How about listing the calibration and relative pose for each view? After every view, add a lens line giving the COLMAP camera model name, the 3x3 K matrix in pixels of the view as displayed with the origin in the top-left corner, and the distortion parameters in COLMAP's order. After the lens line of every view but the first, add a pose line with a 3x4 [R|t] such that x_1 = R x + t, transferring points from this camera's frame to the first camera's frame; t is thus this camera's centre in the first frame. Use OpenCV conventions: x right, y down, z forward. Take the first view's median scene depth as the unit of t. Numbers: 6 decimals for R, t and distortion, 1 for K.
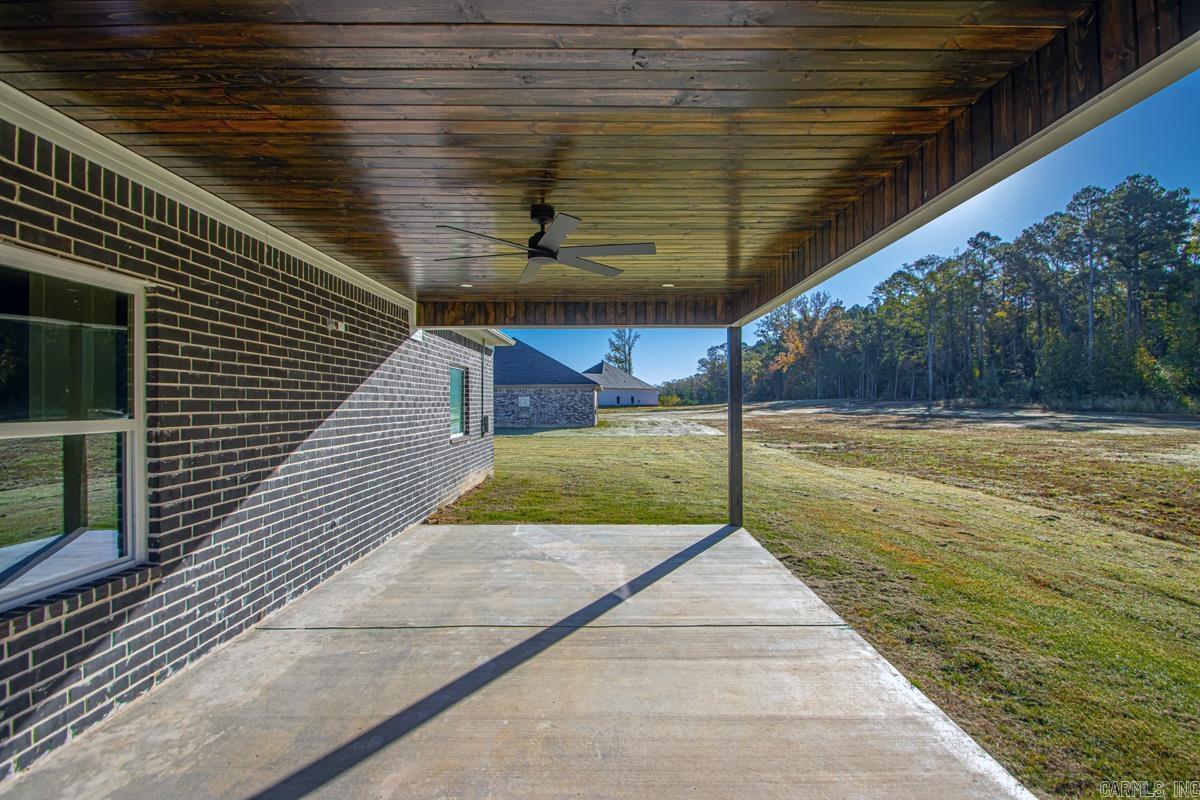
lens RADIAL K [[562.0, 0, 604.7], [0, 562.0, 401.3], [0, 0, 1]] dist [-0.015009, -0.000776]
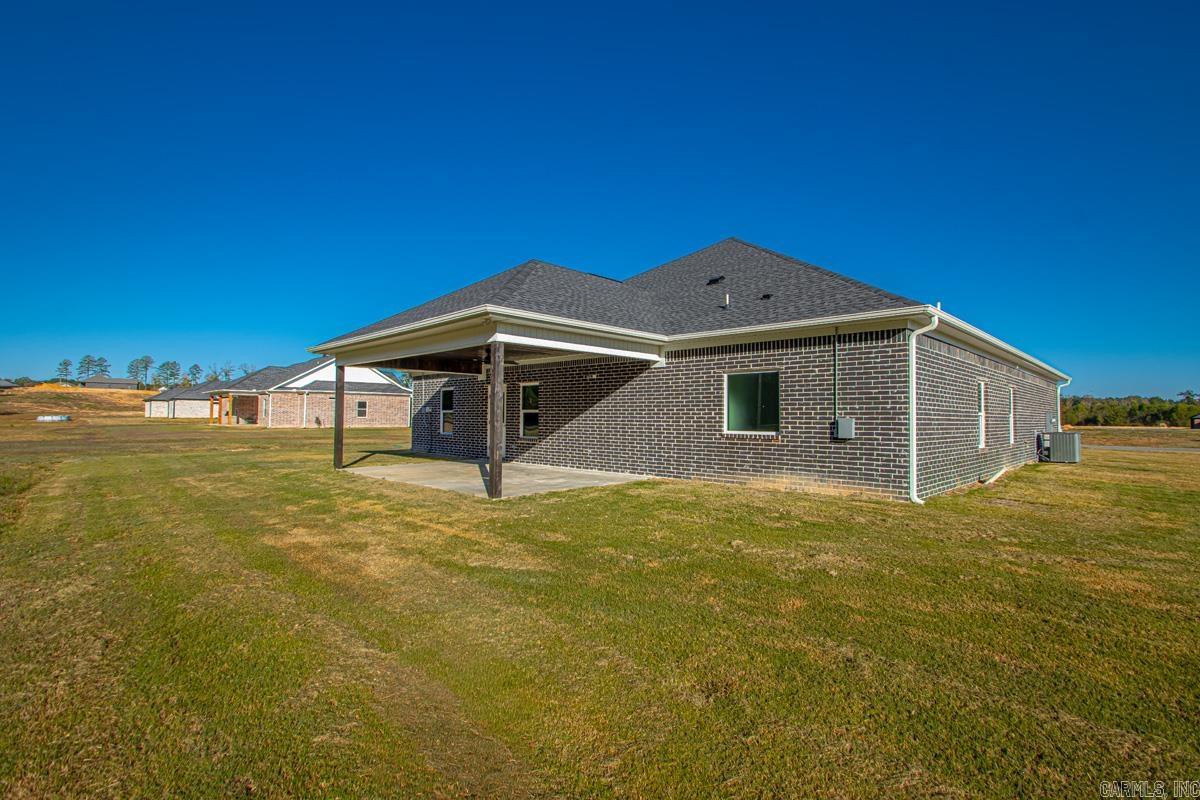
lens RADIAL K [[562.0, 0, 599.9], [0, 562.0, 403.2], [0, 0, 1]] dist [-0.015009, -0.000776]
pose [[-0.696700, -0.012539, -0.717253, 1.333739], [0.002736, 0.999794, -0.020136, 0.042678], [0.717357, -0.015991, -0.696522, 2.745105]]
